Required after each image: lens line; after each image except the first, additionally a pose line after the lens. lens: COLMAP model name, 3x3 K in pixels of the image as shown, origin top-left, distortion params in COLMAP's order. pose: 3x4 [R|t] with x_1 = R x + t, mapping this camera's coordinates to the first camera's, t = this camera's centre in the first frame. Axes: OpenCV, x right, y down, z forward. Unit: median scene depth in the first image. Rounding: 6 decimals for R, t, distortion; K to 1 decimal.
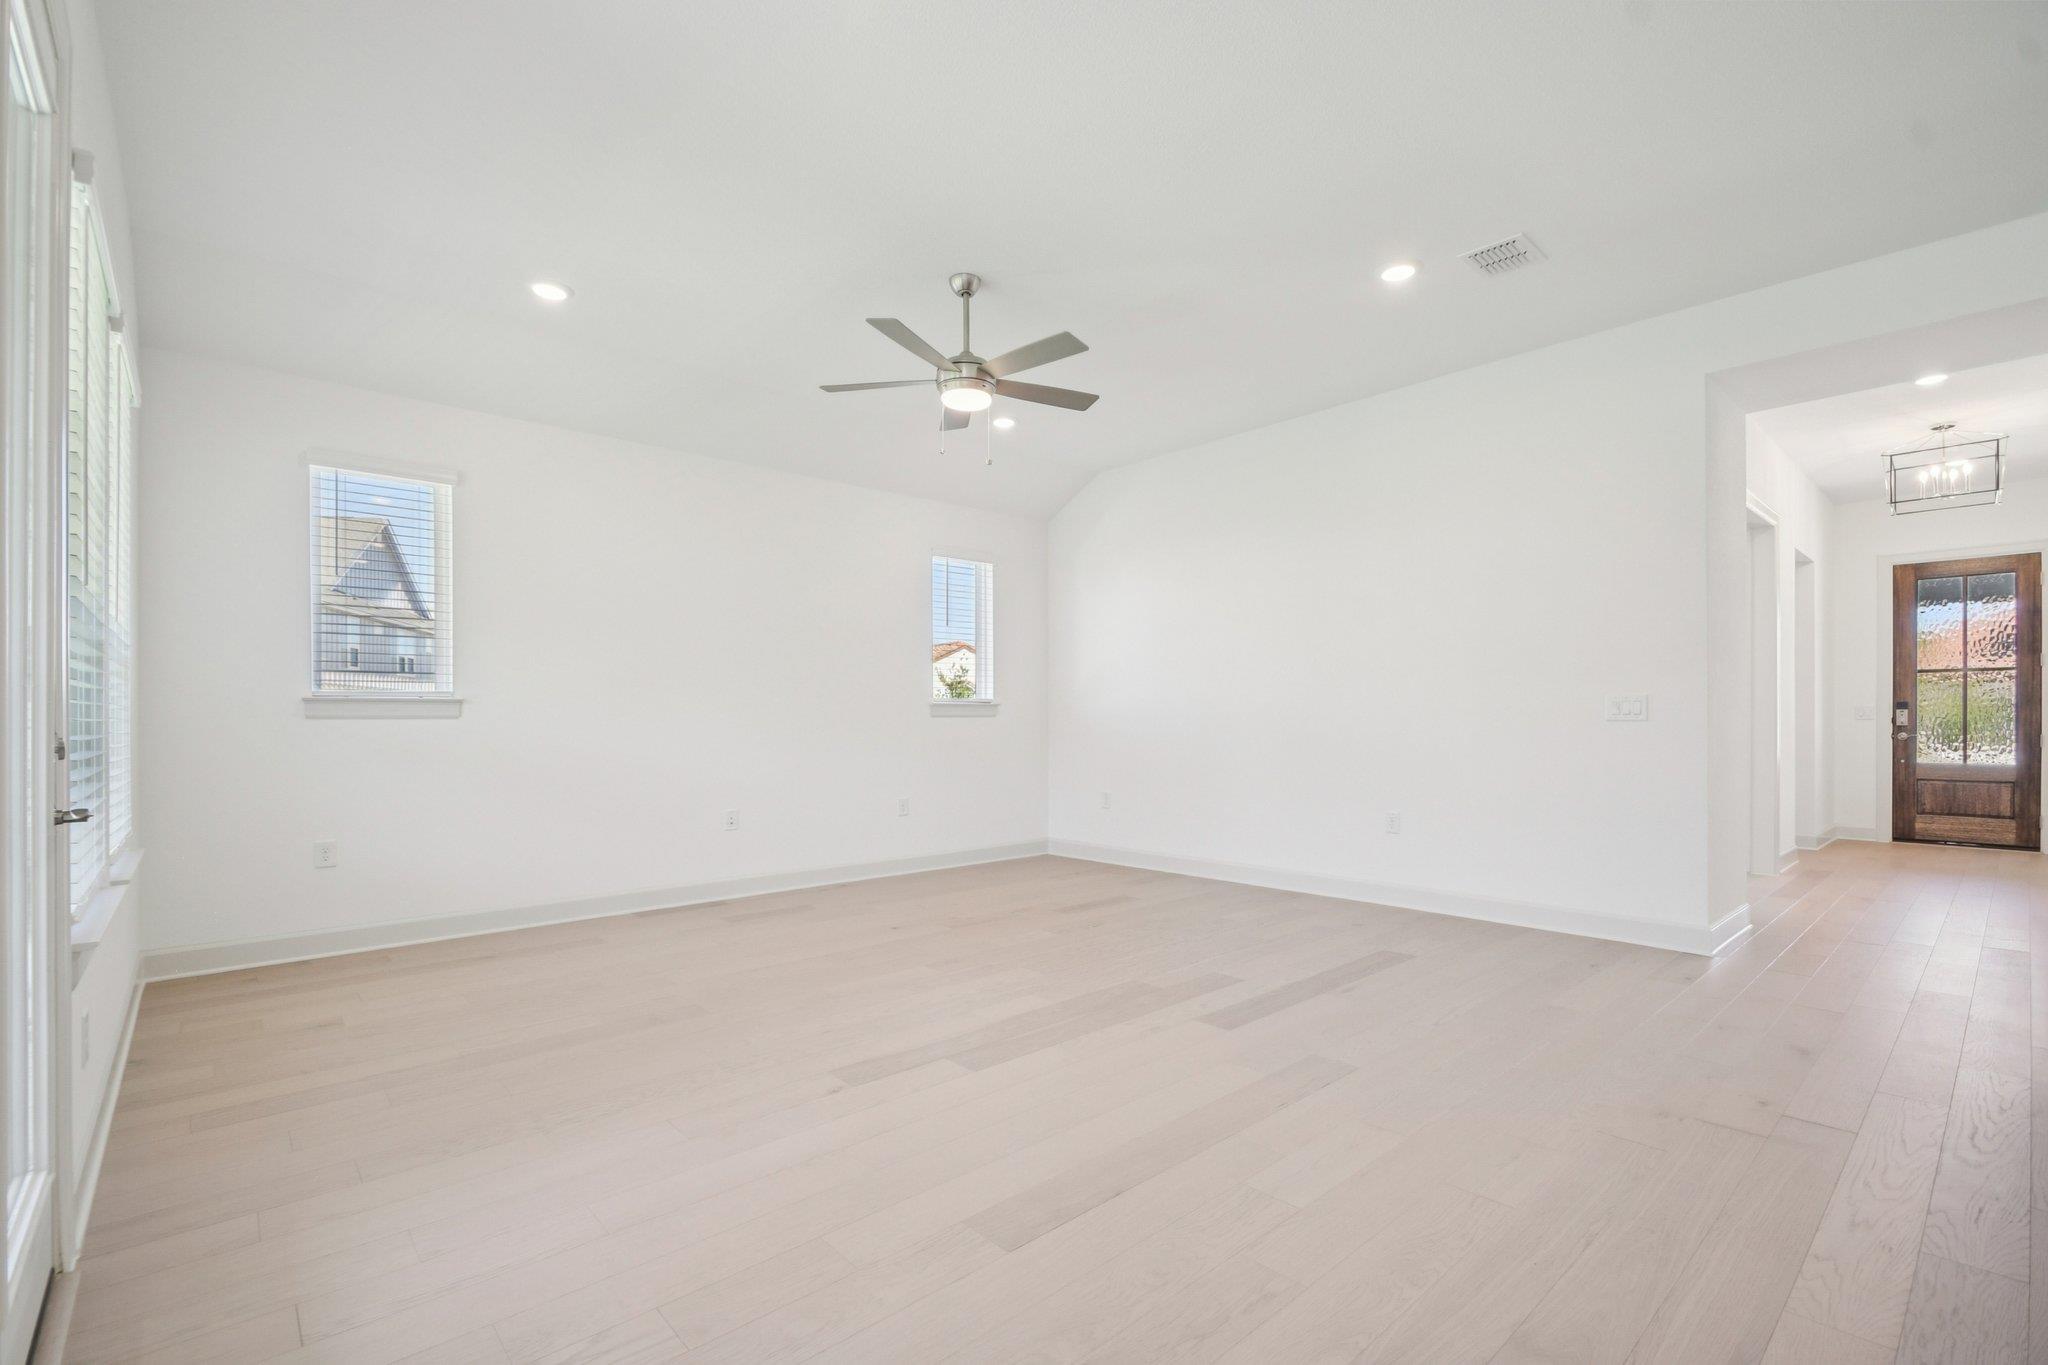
lens RADIAL K [[903.0, 0, 1028.4], [0, 903.0, 729.8], [0, 0, 1]] dist [0.008309, -0.010866]
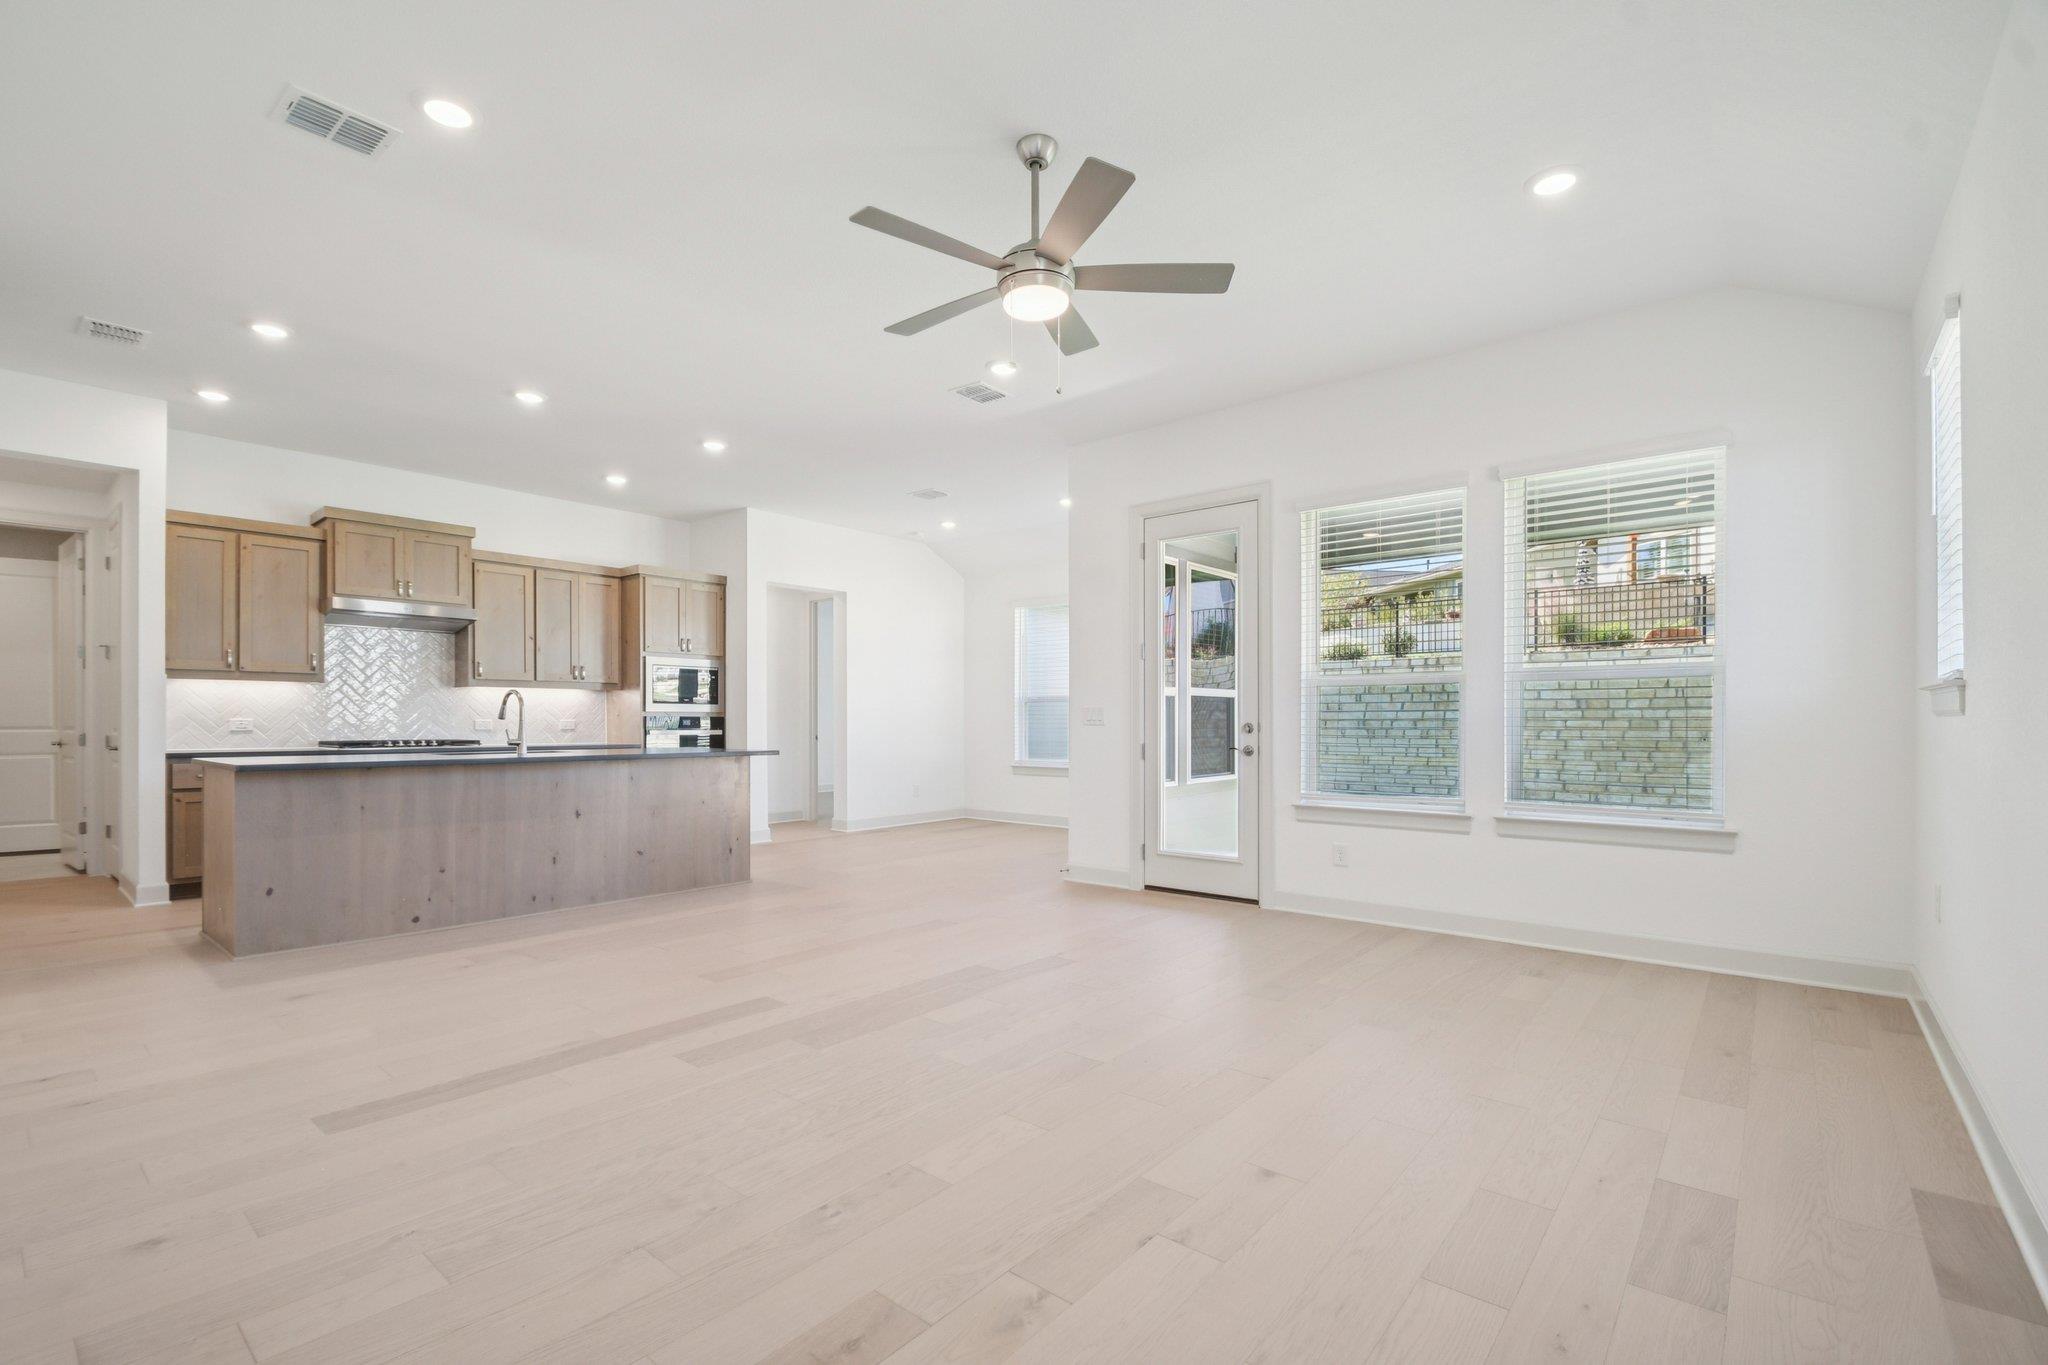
lens RADIAL K [[903.0, 0, 1016.8], [0, 903.0, 723.7], [0, 0, 1]] dist [0.008309, -0.010866]
pose [[-0.990790, 0.004369, -0.135341, 0.048743], [0.002277, 0.999876, 0.015602, -0.018838], [0.135392, 0.015150, -0.990676, 1.692297]]
